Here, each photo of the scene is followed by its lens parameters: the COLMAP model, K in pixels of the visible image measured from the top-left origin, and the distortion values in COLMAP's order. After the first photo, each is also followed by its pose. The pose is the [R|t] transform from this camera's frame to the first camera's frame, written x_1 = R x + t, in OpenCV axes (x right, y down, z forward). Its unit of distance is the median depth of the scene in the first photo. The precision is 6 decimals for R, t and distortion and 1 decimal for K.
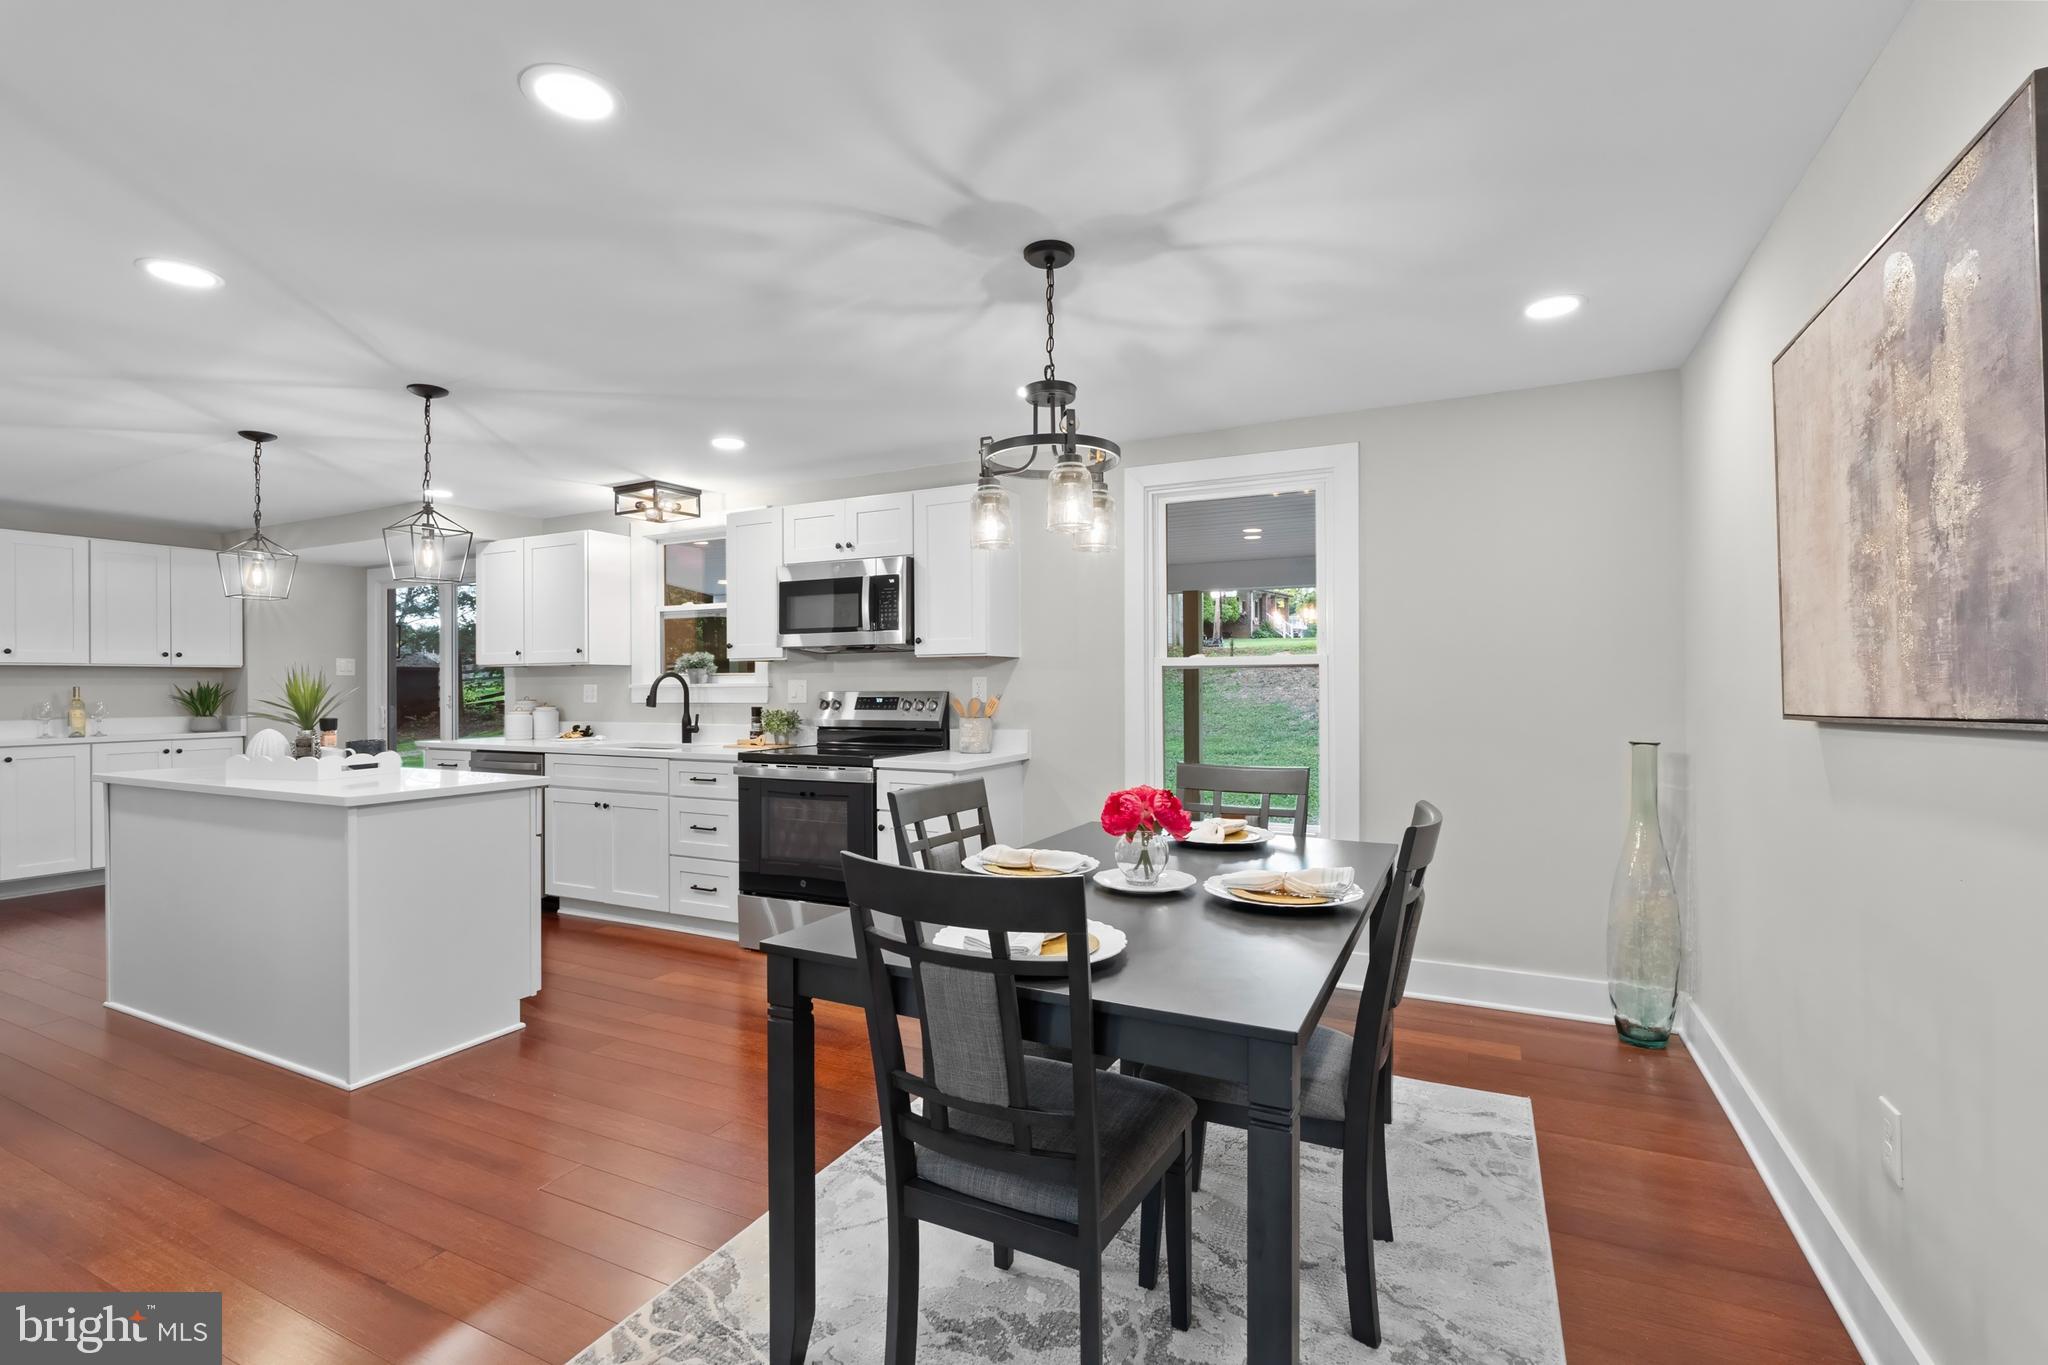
lens RADIAL K [[934.3, 0, 1021.5], [0, 934.3, 689.6], [0, 0, 1]] dist [-0.004474, 0.002549]
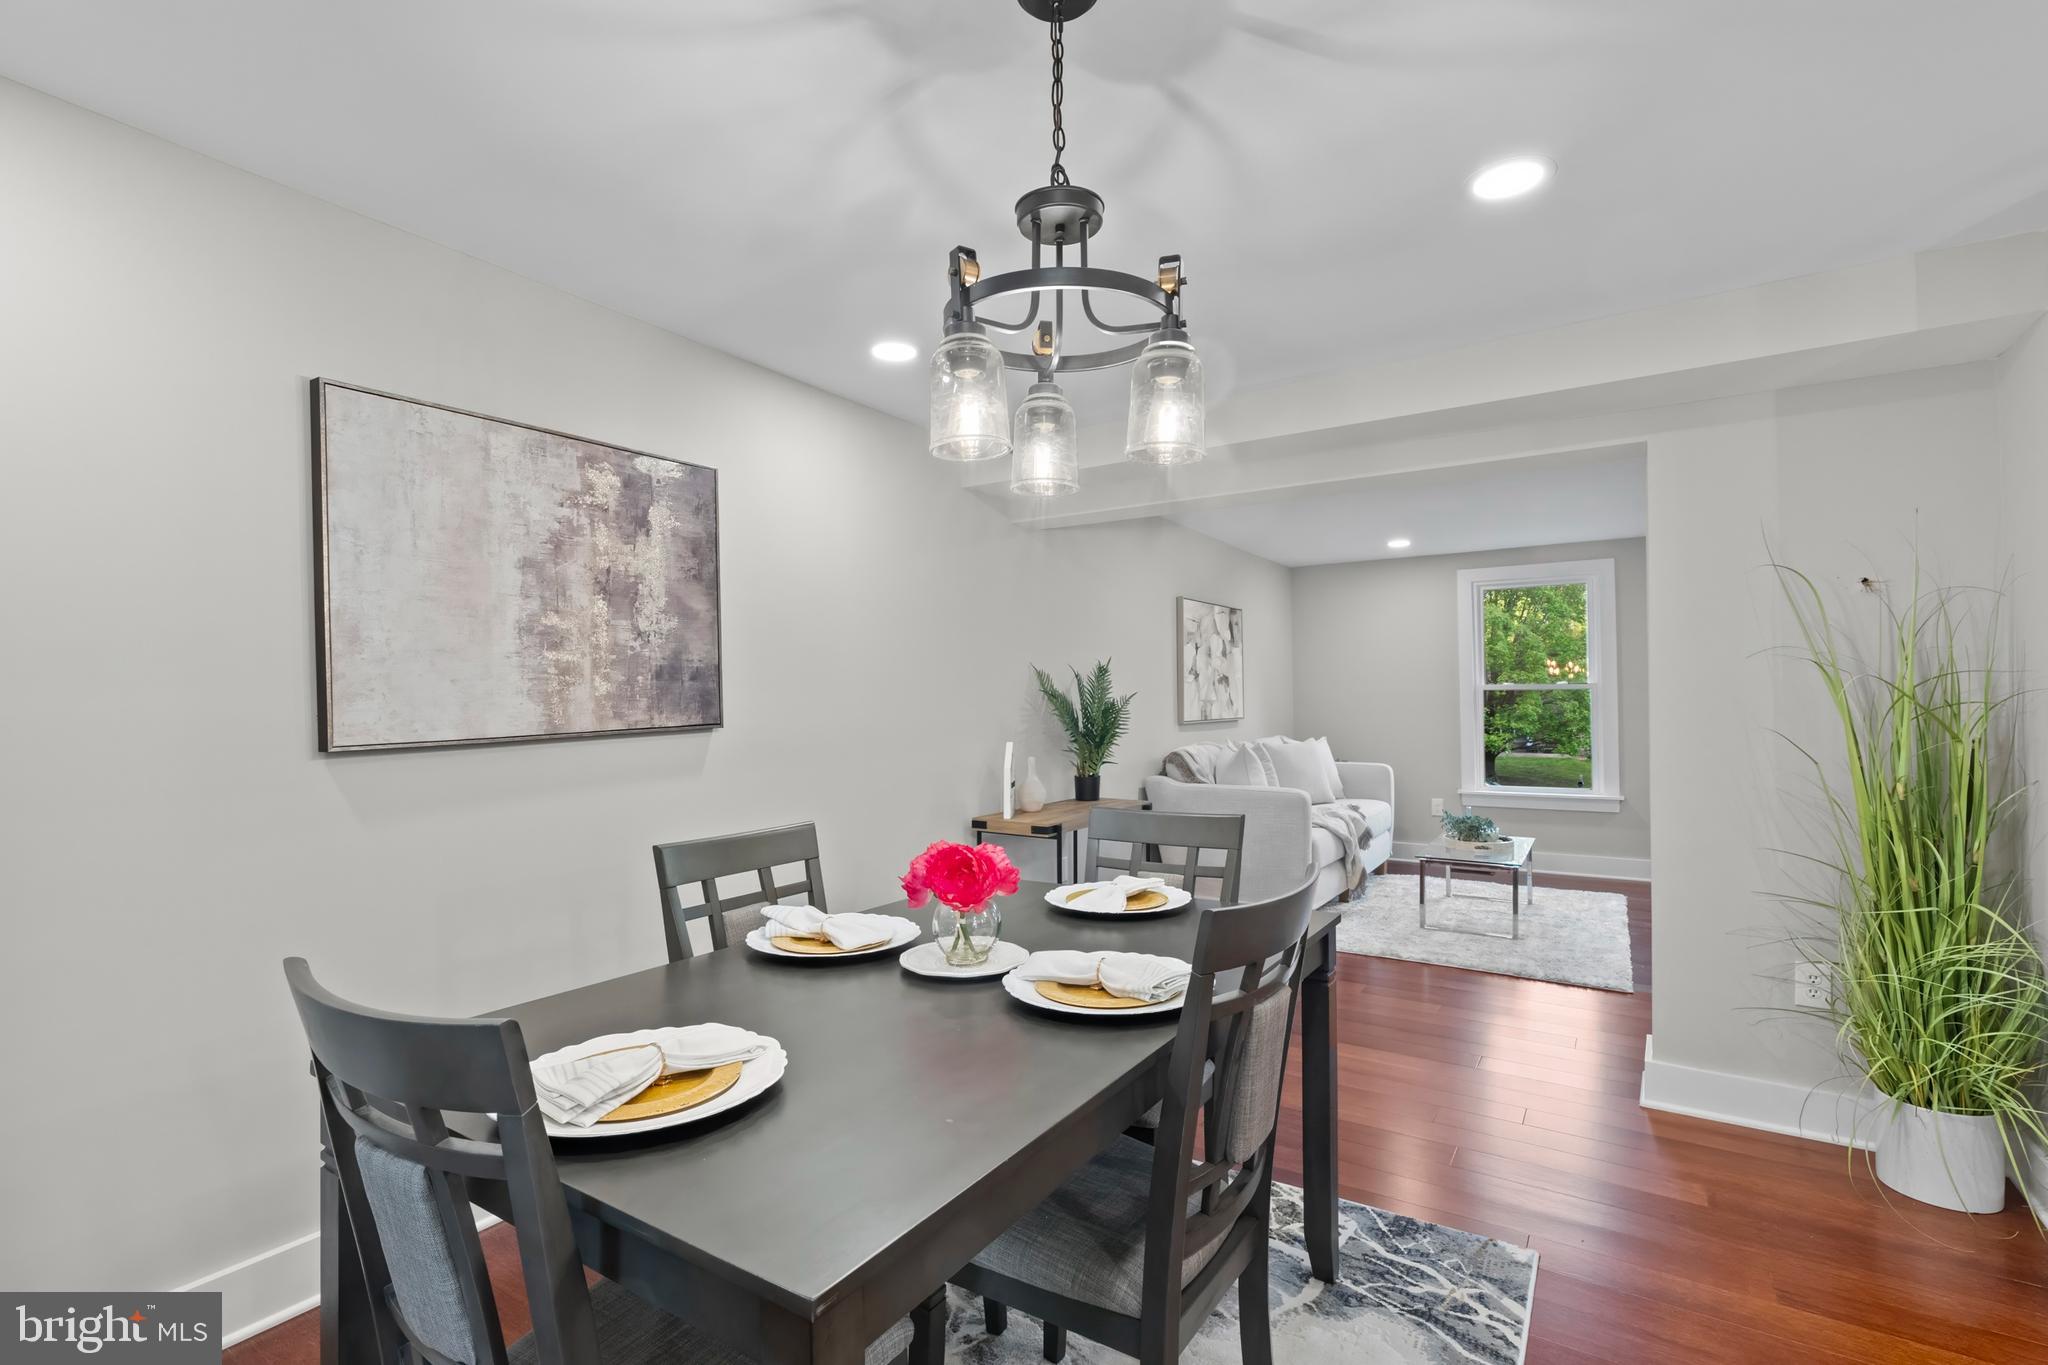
lens RADIAL K [[934.3, 0, 1032.0], [0, 934.3, 687.2], [0, 0, 1]] dist [-0.004474, 0.002549]
pose [[-0.993879, 0.017248, 0.109117, -0.006167], [0.016245, 0.999817, -0.010073, -0.005650], [-0.109271, -0.008239, -0.993978, 0.743727]]
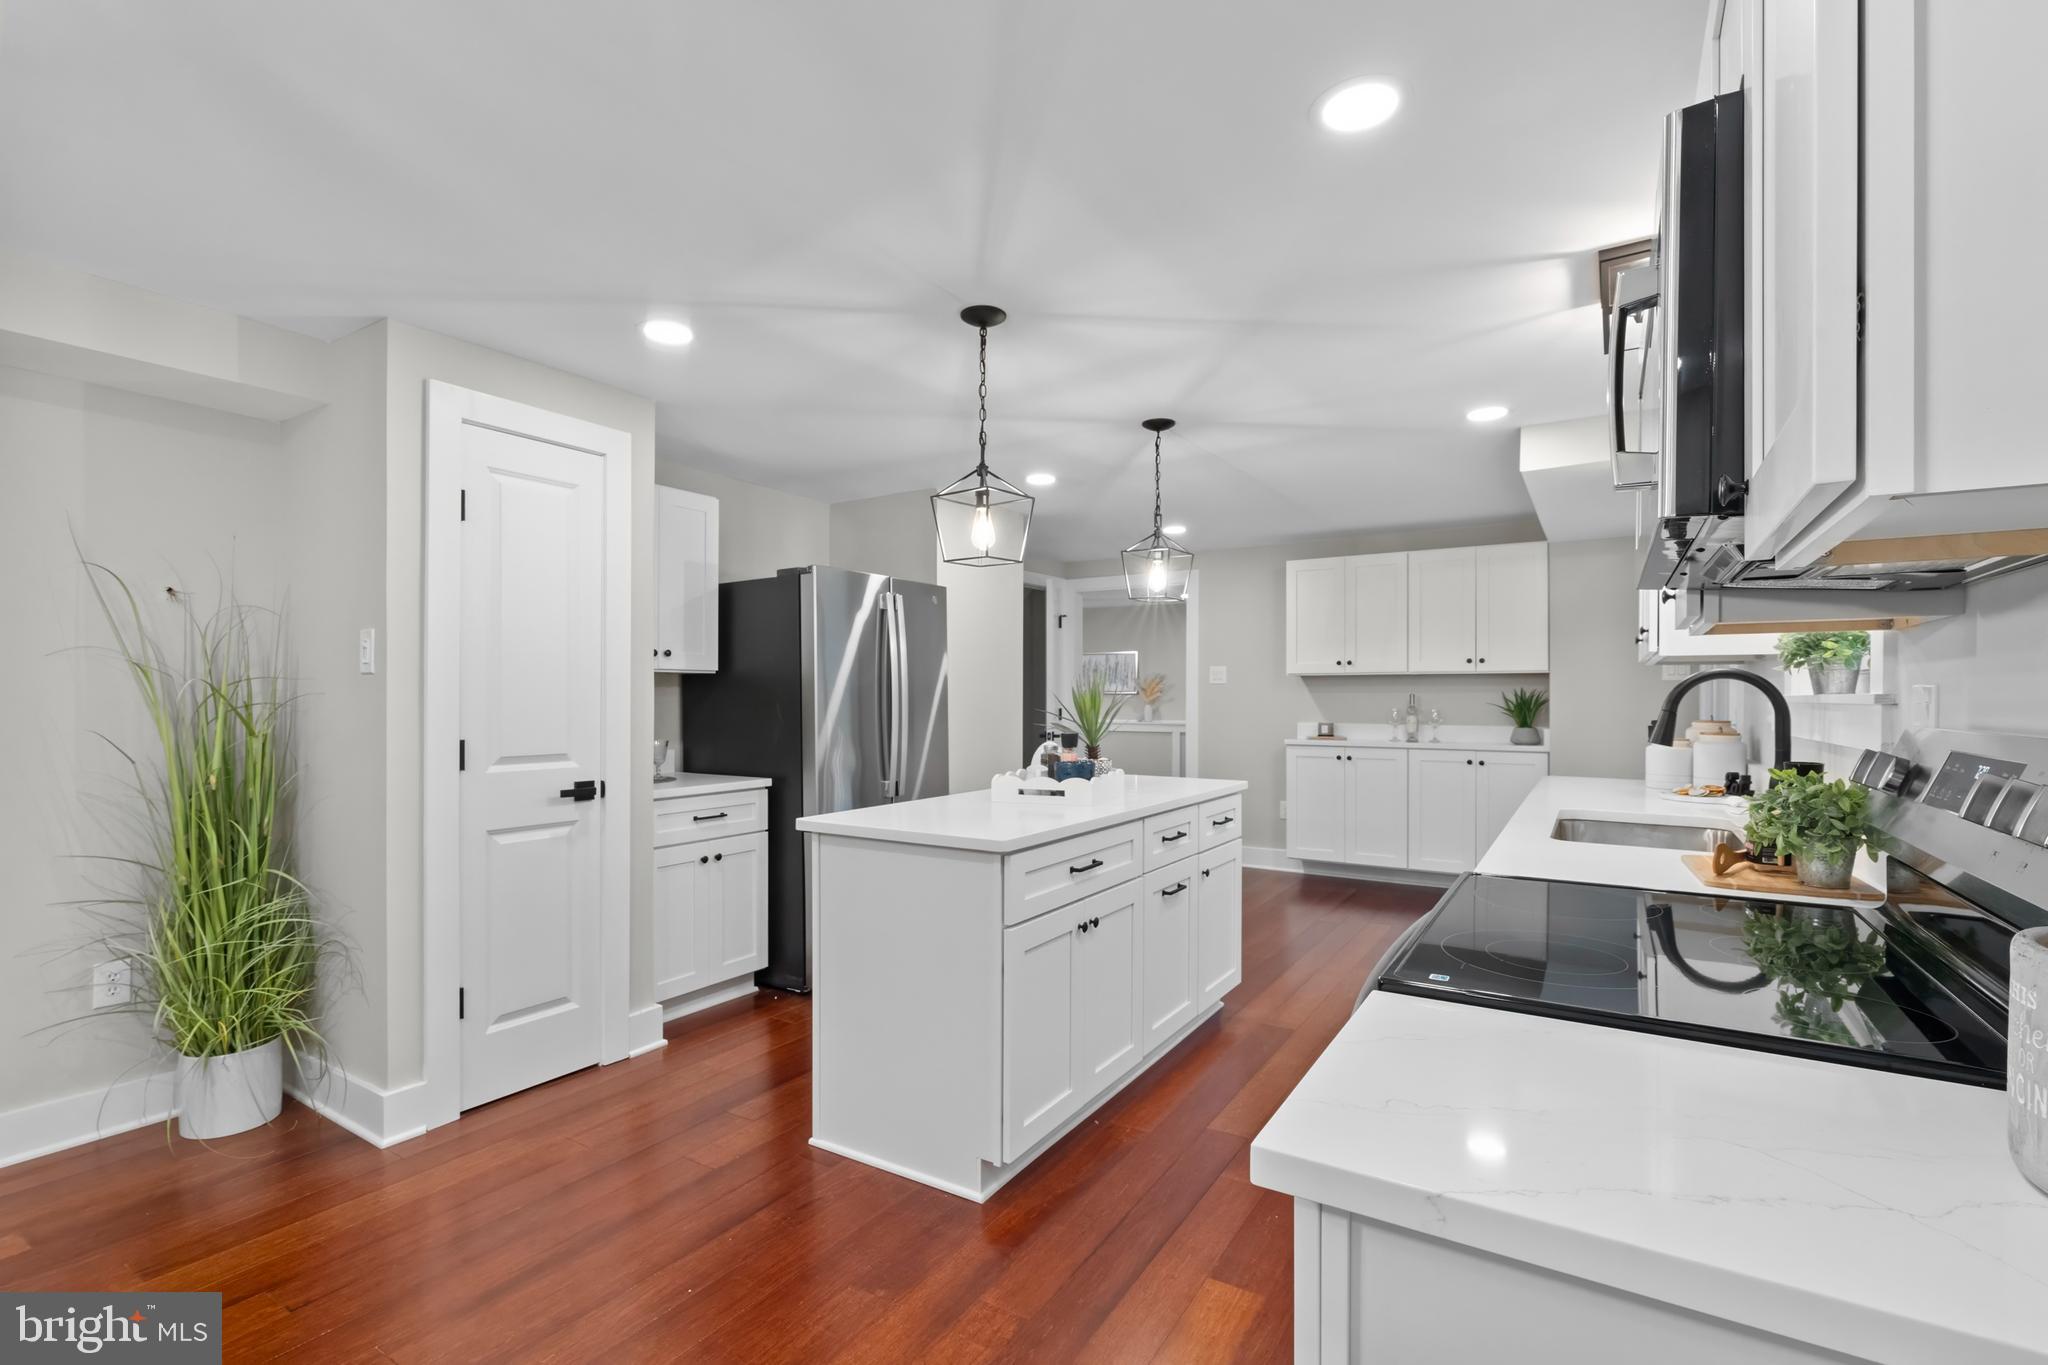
lens RADIAL K [[934.3, 0, 1018.8], [0, 934.3, 696.6], [0, 0, 1]] dist [-0.004474, 0.002549]
pose [[-0.095835, 0.007513, -0.995369, 0.090424], [-0.006448, 0.999946, 0.008169, -0.006973], [0.995376, 0.007201, -0.095782, 0.736026]]
